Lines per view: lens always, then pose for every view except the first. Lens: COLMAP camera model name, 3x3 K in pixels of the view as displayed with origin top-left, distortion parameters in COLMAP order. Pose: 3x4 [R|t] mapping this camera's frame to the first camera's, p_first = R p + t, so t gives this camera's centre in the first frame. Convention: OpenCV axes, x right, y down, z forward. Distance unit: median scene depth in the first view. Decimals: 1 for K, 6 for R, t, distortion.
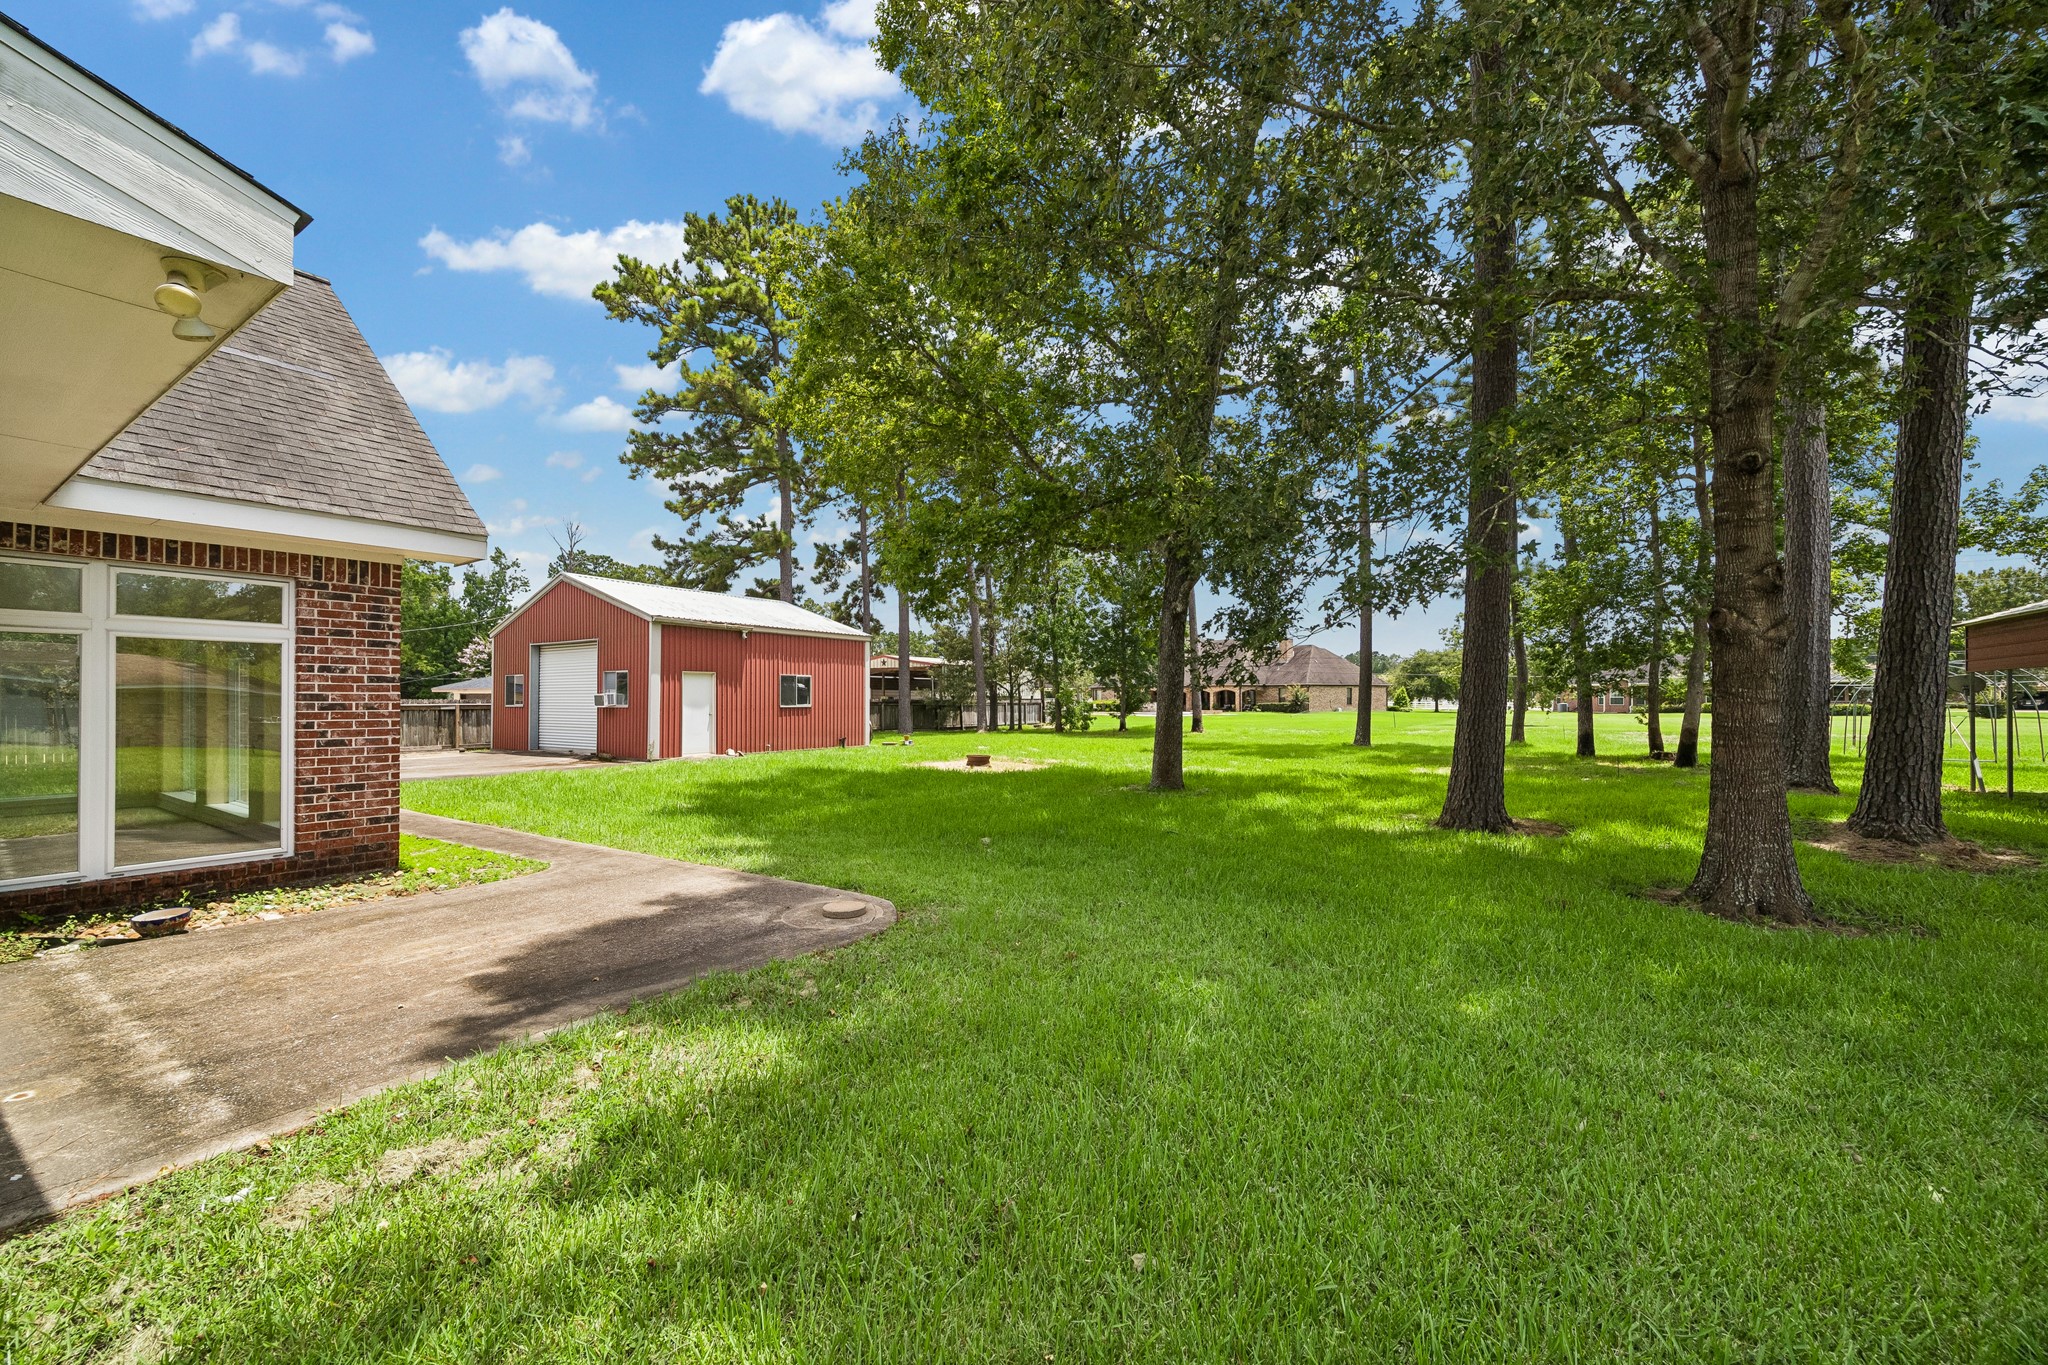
lens RADIAL K [[822.6, 0, 1026.2], [0, 822.6, 683.9], [0, 0, 1]] dist [-0.000917, -0.000032]
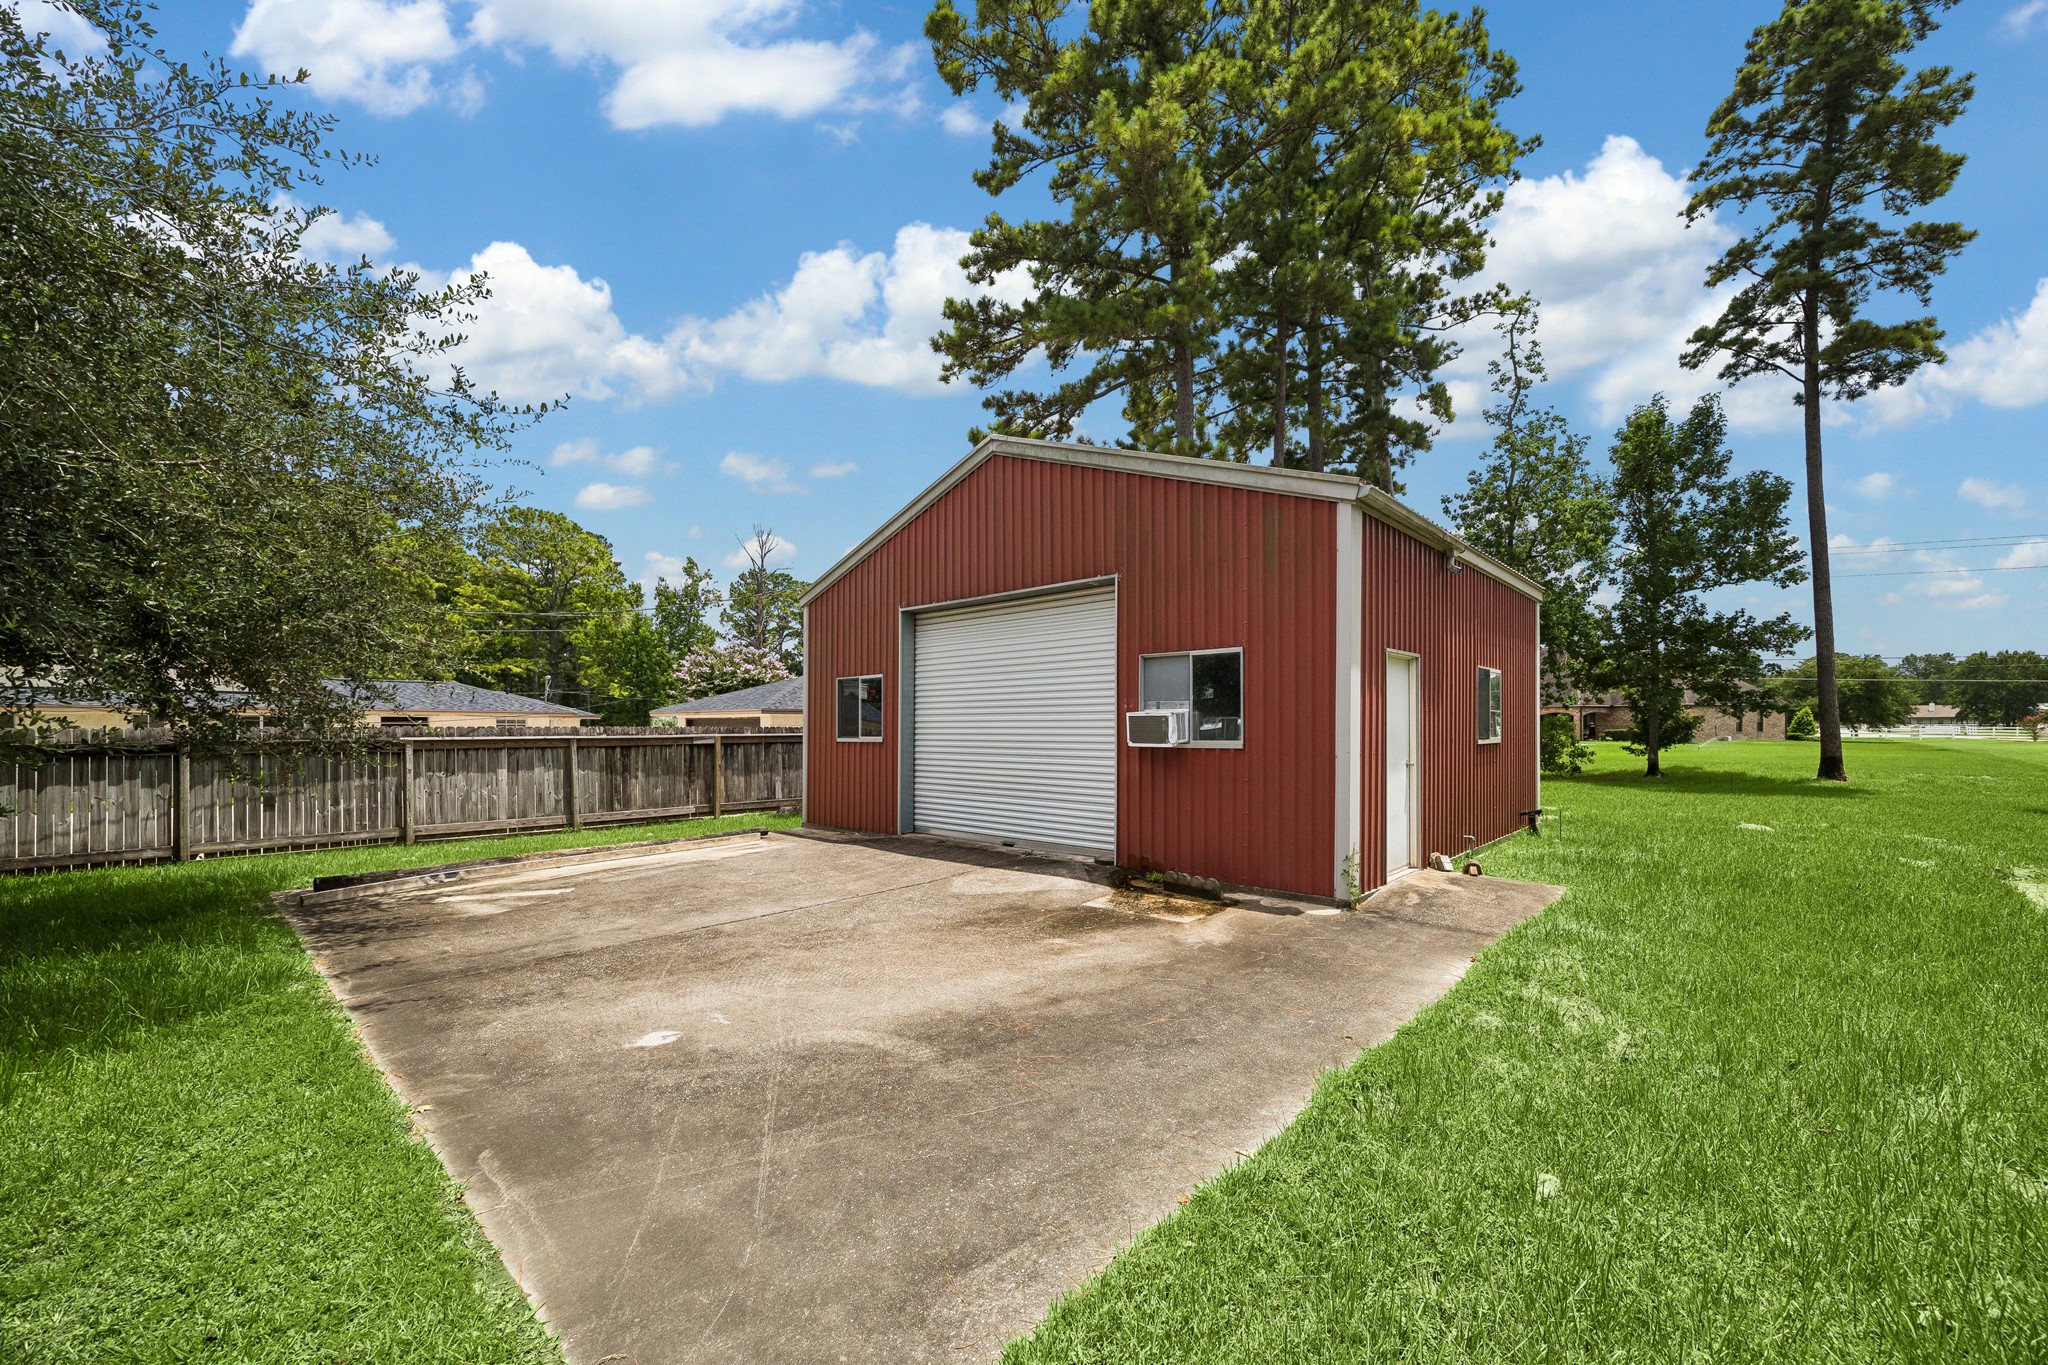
lens RADIAL K [[822.6, 0, 1022.2], [0, 822.6, 697.0], [0, 0, 1]] dist [-0.000917, -0.000032]
pose [[0.987441, -0.008801, -0.157745, -0.320446], [0.006427, 0.999858, -0.015549, 0.006389], [0.157860, 0.014340, 0.987357, 0.382413]]
